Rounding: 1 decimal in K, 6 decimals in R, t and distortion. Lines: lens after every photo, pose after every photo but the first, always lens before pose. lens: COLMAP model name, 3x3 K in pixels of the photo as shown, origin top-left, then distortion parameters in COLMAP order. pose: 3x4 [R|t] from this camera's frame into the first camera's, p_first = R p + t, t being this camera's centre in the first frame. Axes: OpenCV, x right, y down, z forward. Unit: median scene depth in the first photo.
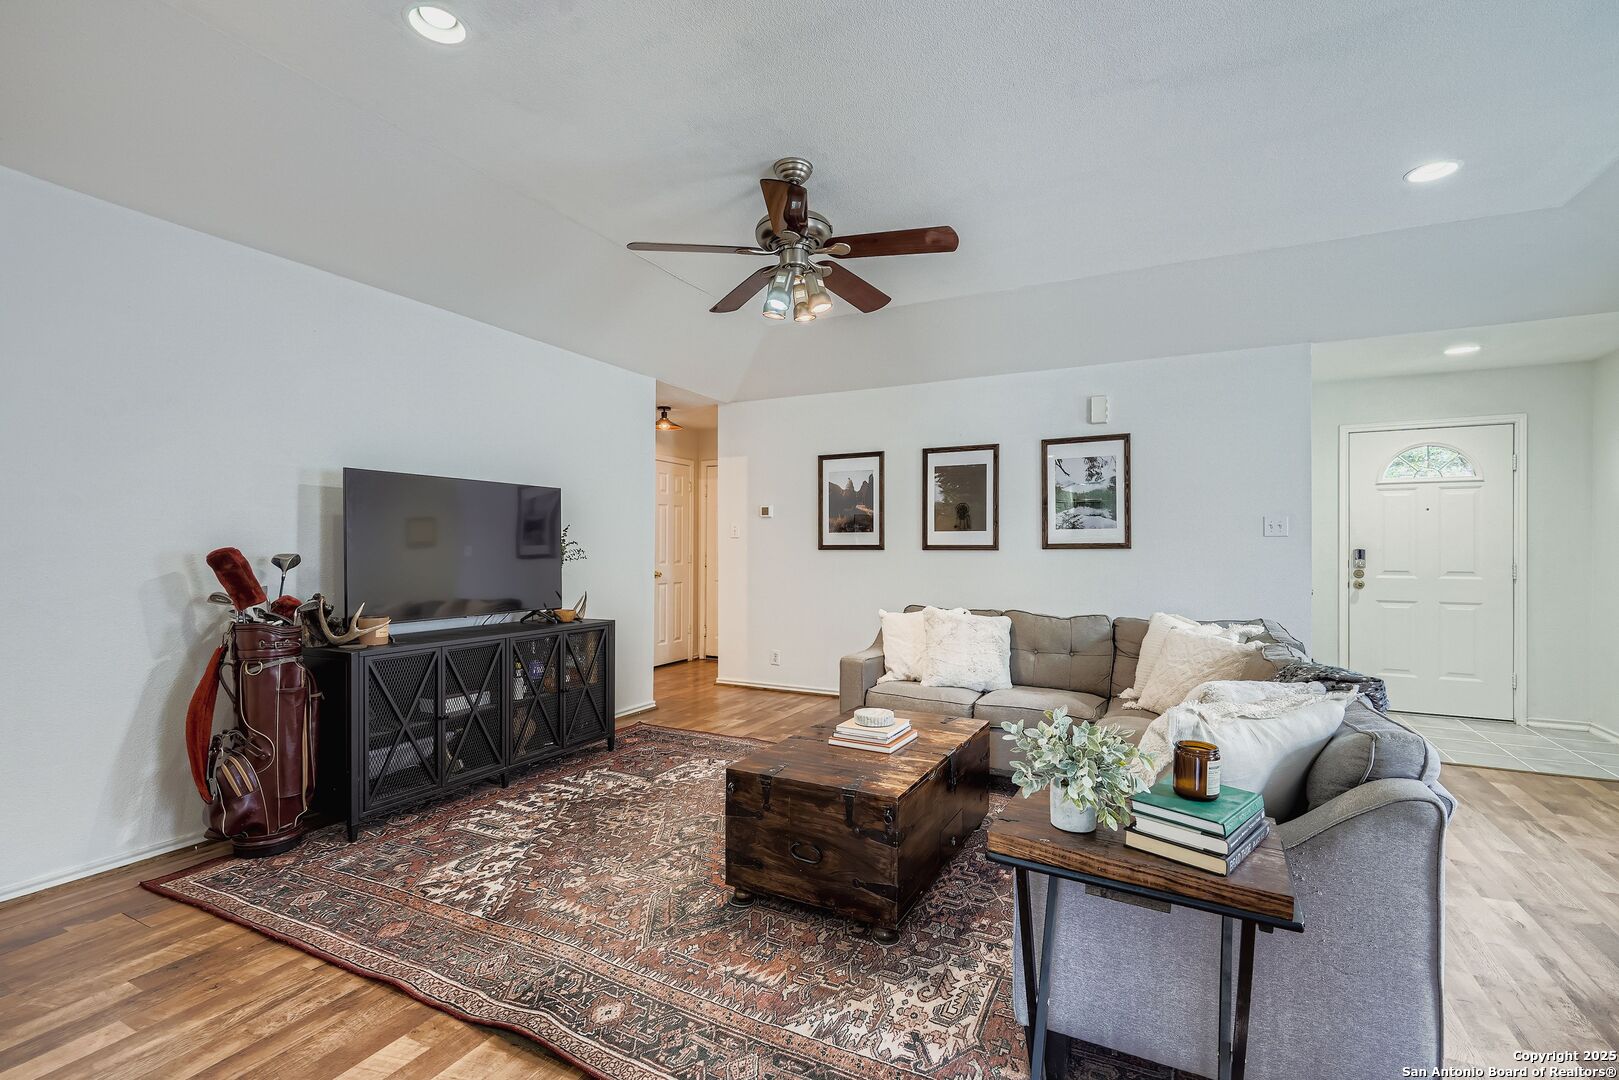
lens RADIAL K [[738.4, 0, 809.5], [0, 738.4, 540.0], [0, 0, 1]] dist [0.003478, 0.000248]
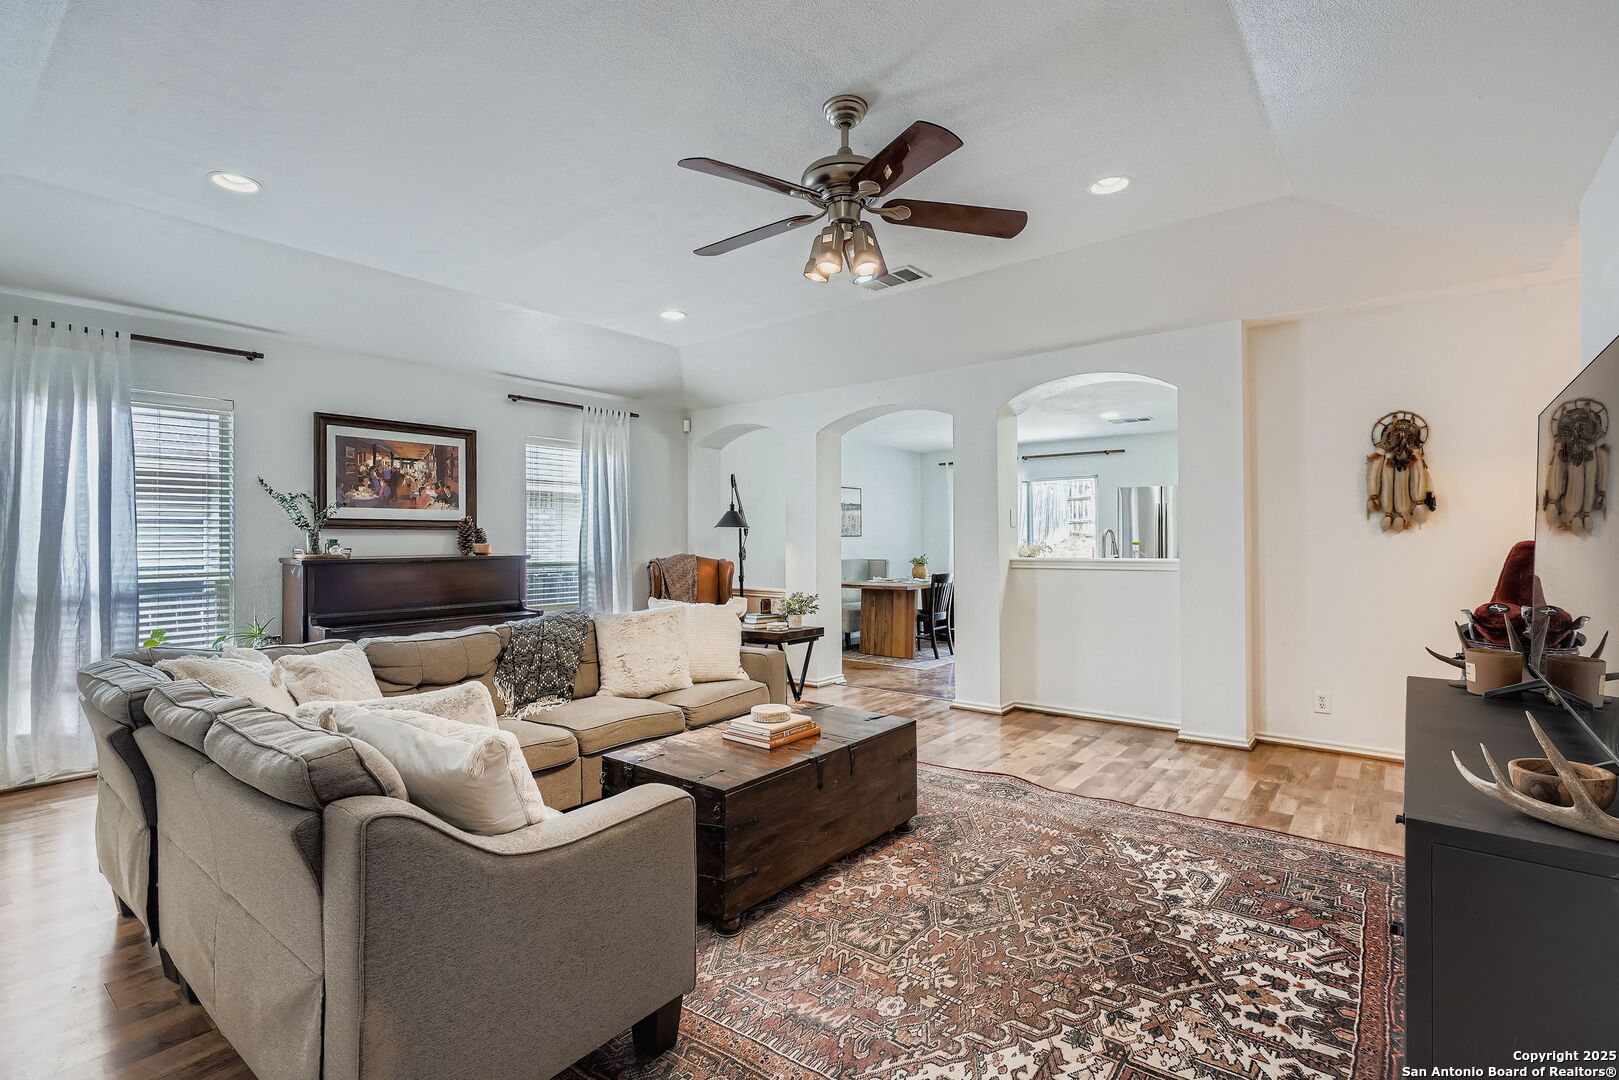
lens RADIAL K [[738.4, 0, 809.5], [0, 738.4, 540.0], [0, 0, 1]] dist [0.003478, 0.000248]
pose [[-0.980614, 0.004882, 0.195889, -0.146818], [0.003571, 0.999969, -0.007046, 0.013212], [-0.195917, -0.006210, -0.980601, 1.815066]]
